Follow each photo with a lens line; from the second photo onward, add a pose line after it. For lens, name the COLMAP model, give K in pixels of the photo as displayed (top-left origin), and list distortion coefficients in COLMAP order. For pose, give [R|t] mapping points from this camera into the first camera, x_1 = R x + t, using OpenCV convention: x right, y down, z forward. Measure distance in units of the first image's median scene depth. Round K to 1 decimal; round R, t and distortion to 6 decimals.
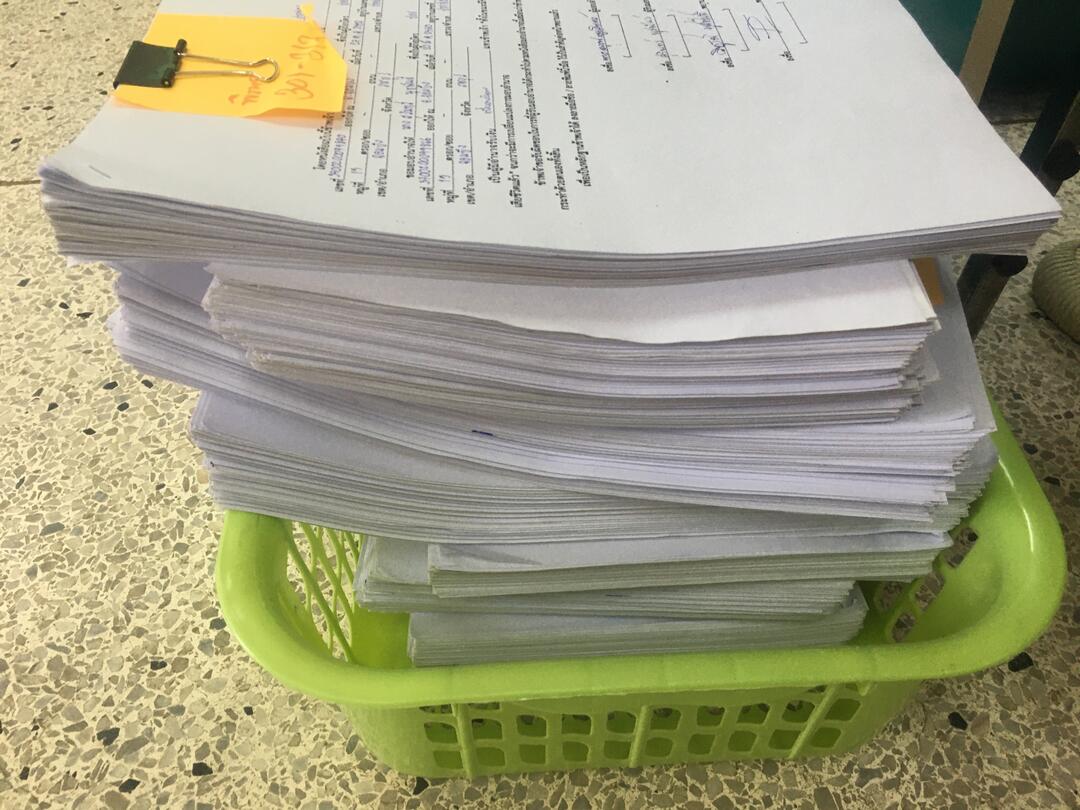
lens RADIAL K [[931.4, 0, 499.5], [0, 931.4, 405.5], [0, 0, 1]] dist [0.083645, -0.146516]
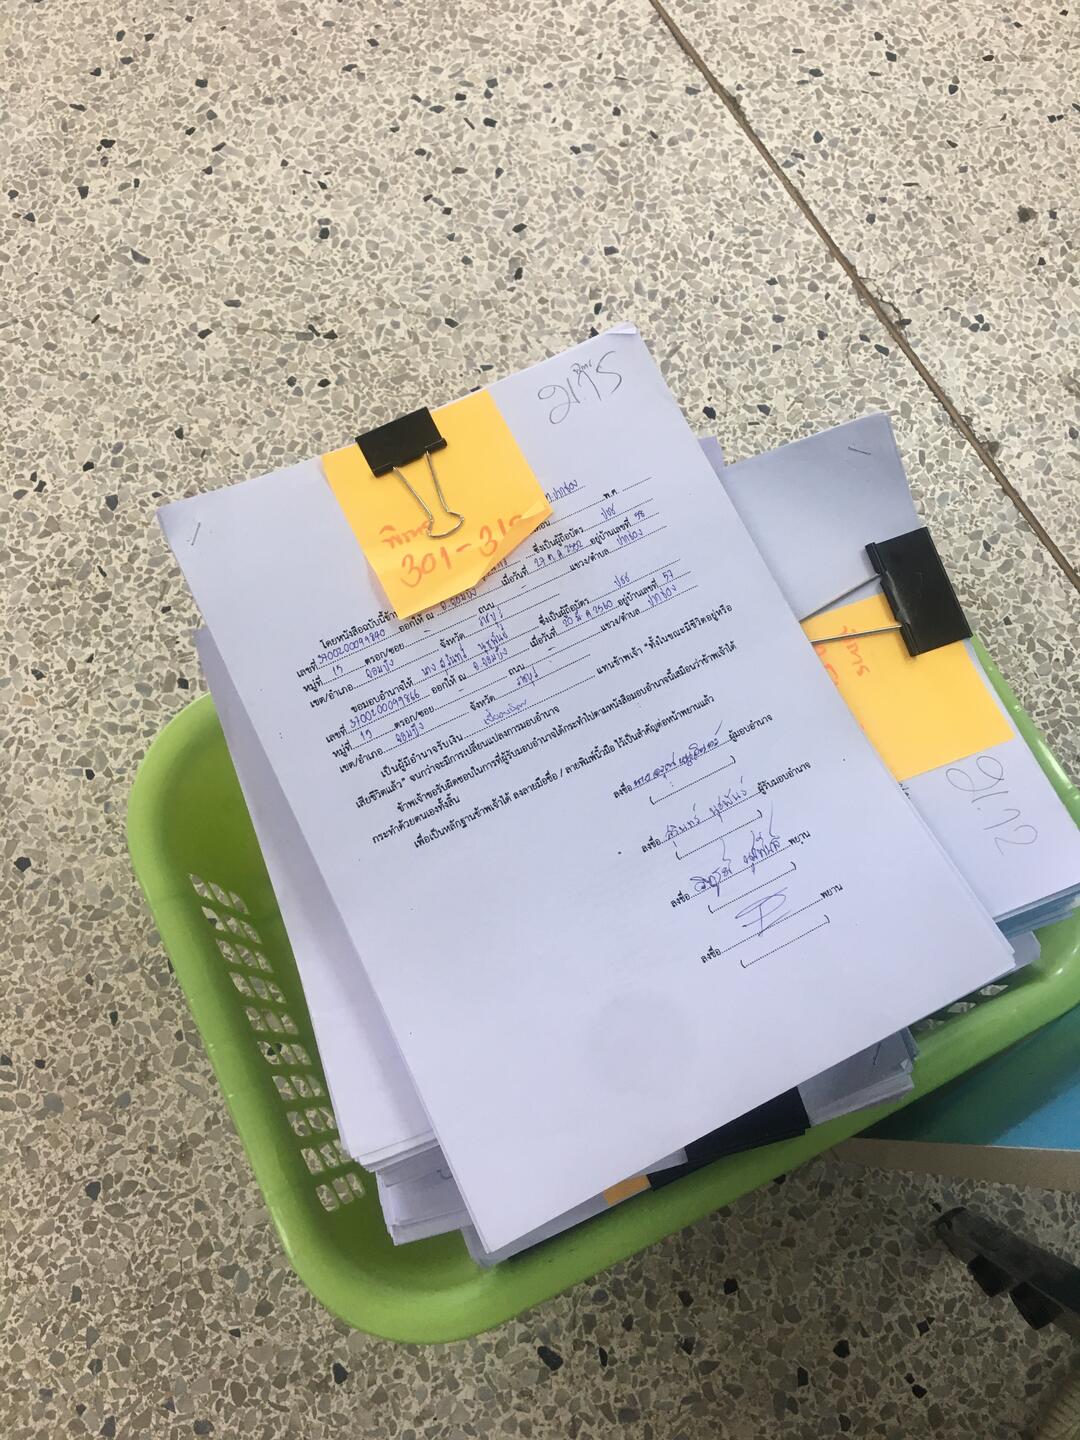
lens RADIAL K [[1241.9, 0, 542.9], [0, 1241.9, 661.4], [0, 0, 1]] dist [0.083645, -0.146516]
pose [[0.409680, 0.869899, -0.274660, 0.366449], [-0.667920, 0.491114, 0.559187, -1.252388], [0.621326, -0.045637, 0.782222, -0.093363]]
